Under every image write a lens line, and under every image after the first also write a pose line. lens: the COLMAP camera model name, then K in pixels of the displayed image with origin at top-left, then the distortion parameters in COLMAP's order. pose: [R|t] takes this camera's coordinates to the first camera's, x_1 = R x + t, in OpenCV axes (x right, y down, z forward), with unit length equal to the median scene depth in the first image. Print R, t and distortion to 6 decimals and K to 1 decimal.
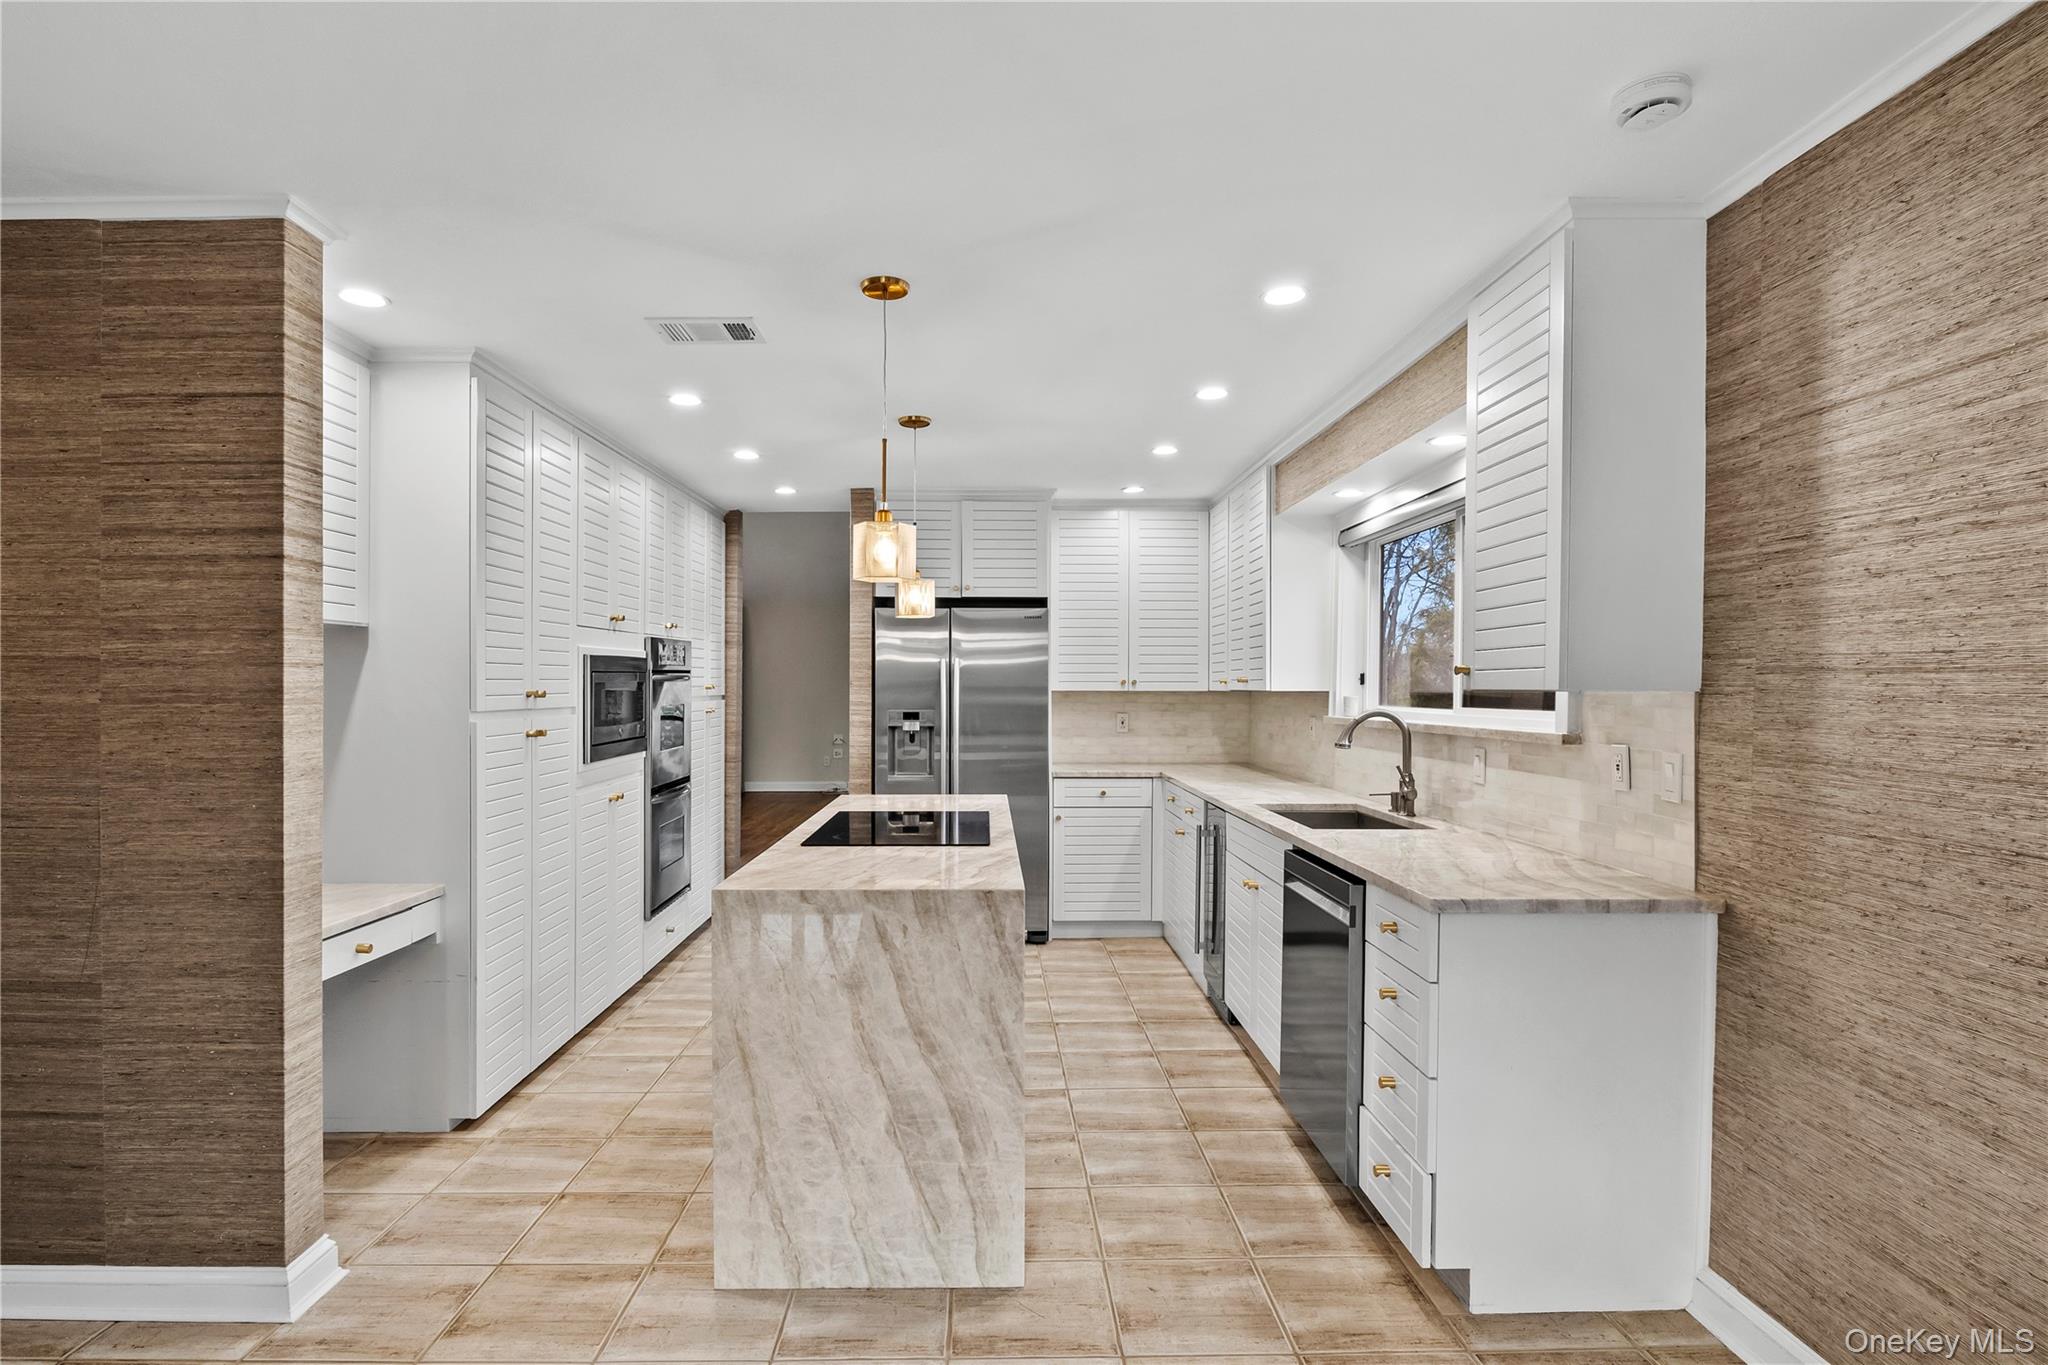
lens RADIAL K [[1078.7, 0, 1024.0], [0, 1078.7, 682.5], [0, 0, 1]] dist [-0.018669, 0.000006]
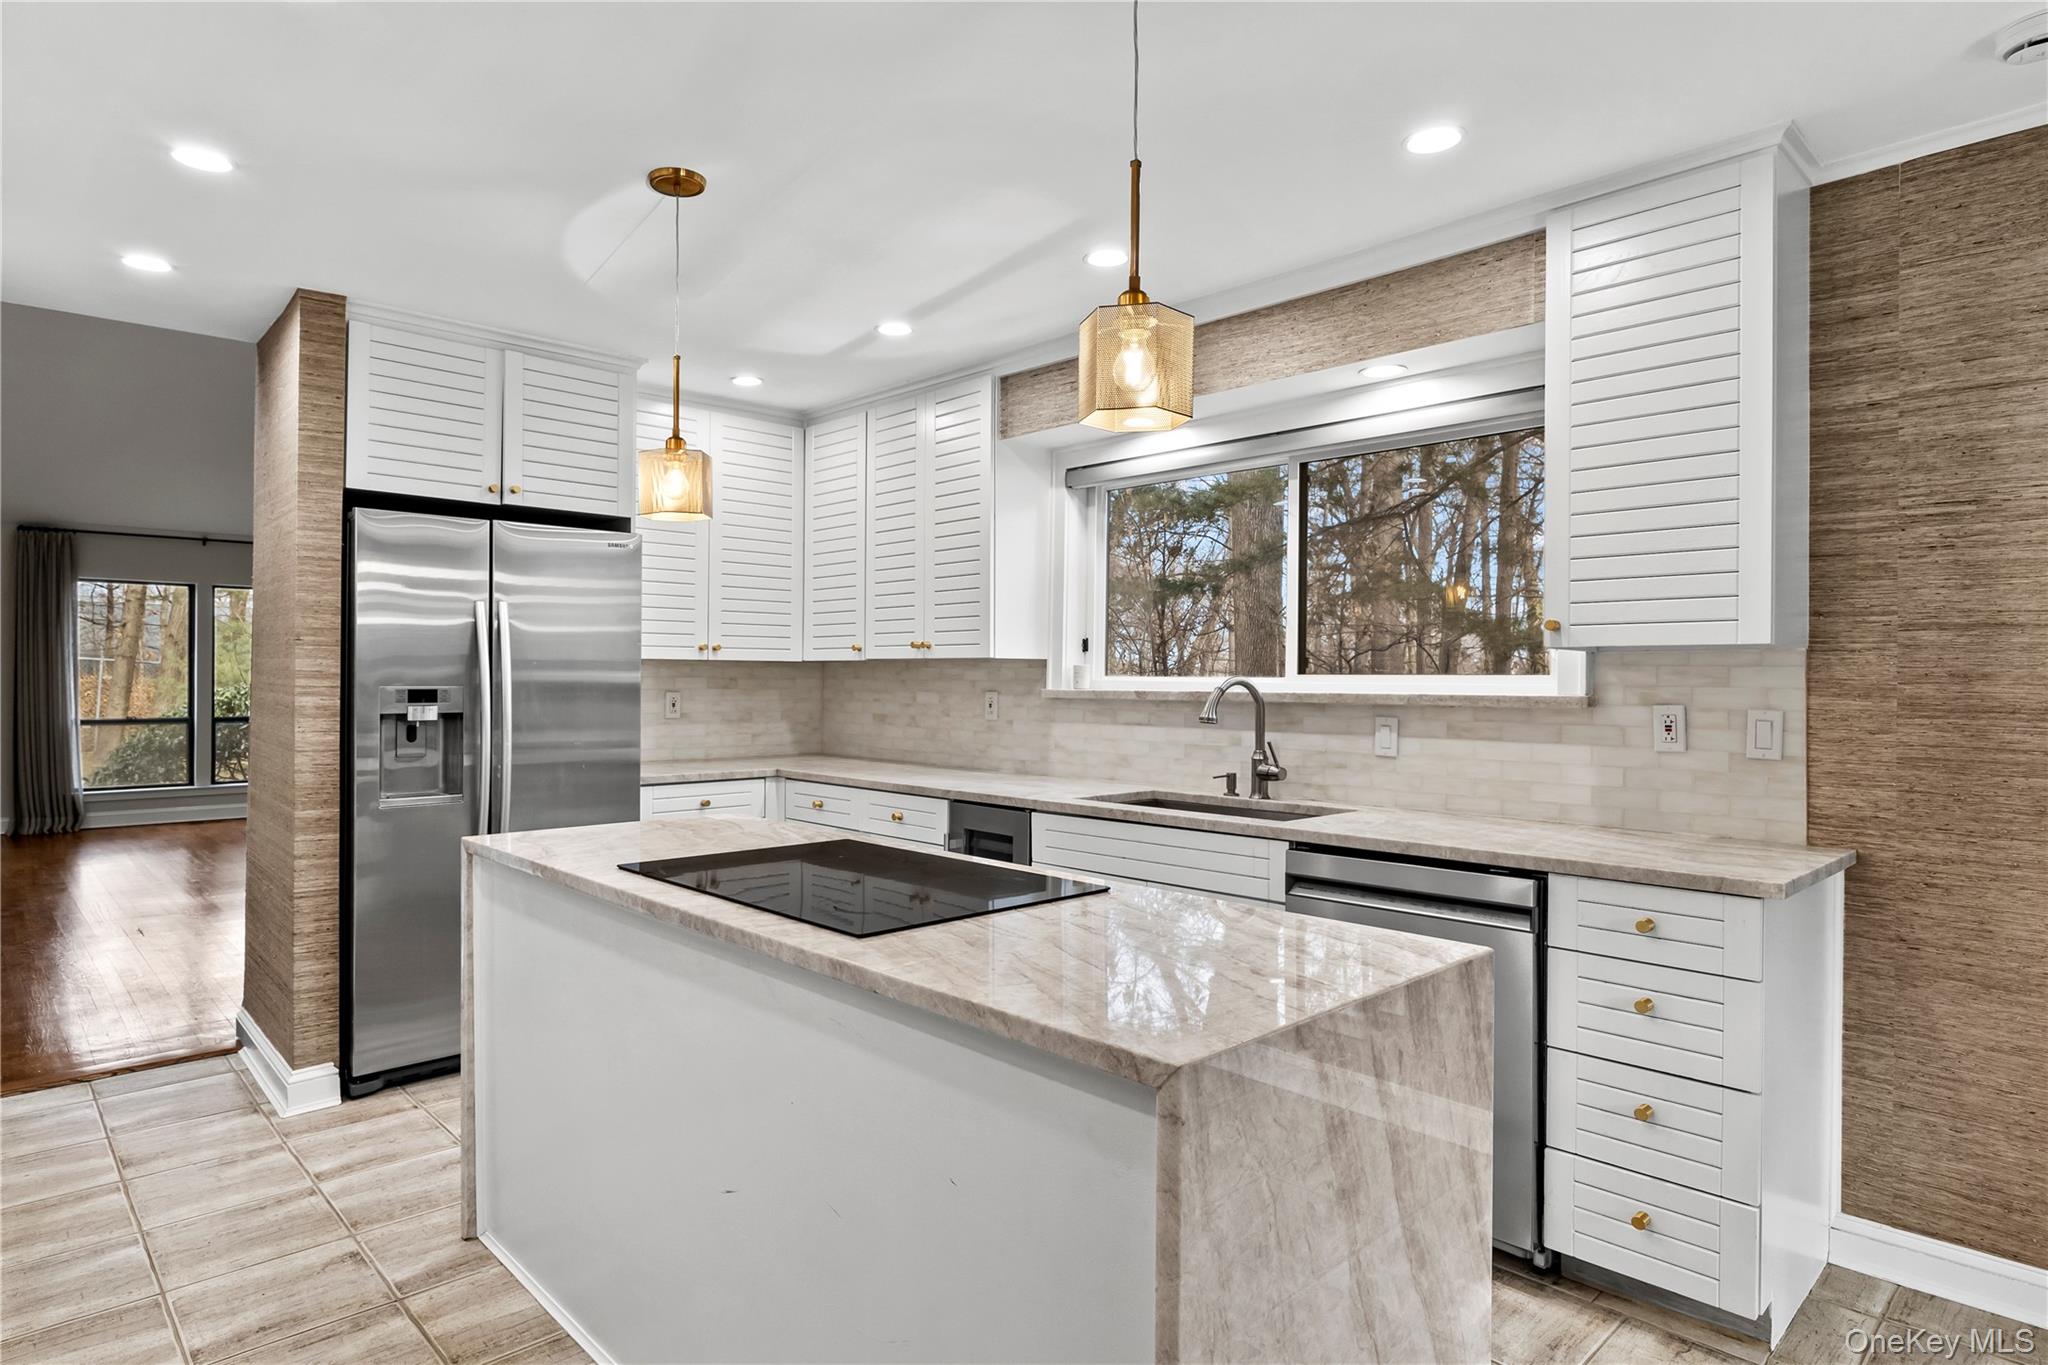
lens RADIAL K [[1141.2, 0, 1024.6], [0, 1141.2, 671.8], [0, 0, 1]] dist [-0.006494, -0.002003]
pose [[0.731248, 0.005517, 0.682090, -0.672036], [-0.006652, 0.999977, -0.000956, 0.037595], [-0.682080, -0.003838, 0.731268, 0.742136]]
